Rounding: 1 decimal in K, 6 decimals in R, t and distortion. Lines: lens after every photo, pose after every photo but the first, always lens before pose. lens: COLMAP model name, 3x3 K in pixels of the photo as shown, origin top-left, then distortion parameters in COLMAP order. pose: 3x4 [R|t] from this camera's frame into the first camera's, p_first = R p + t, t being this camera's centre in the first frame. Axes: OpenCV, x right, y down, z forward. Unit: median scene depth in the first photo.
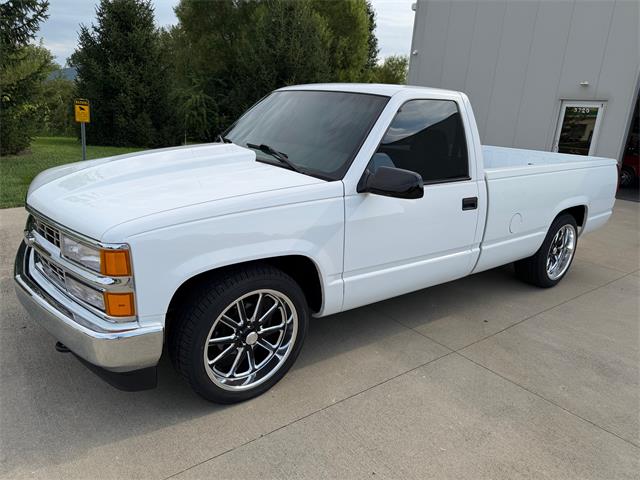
lens RADIAL K [[442.6, 0, 315.7], [0, 442.6, 253.7], [0, 0, 1]] dist [0.062371, -0.081865]
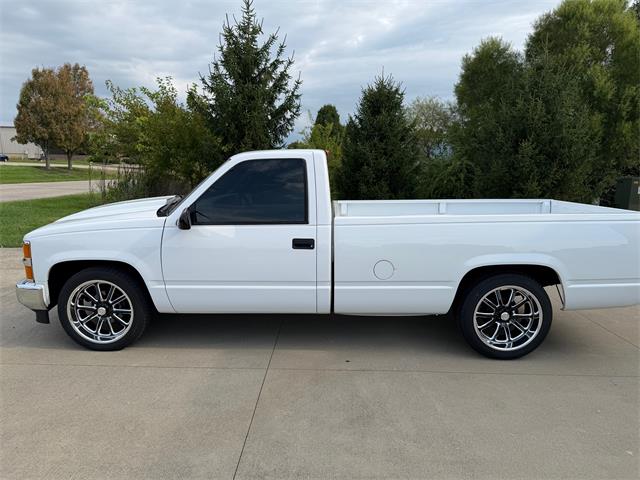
lens RADIAL K [[442.6, 0, 315.7], [0, 442.6, 253.7], [0, 0, 1]] dist [0.062371, -0.081865]
pose [[0.772863, 0.062566, -0.631481, 0.444919], [-0.151647, 0.984505, -0.088056, 0.003662], [0.616187, 0.163818, 0.770375, 0.058349]]
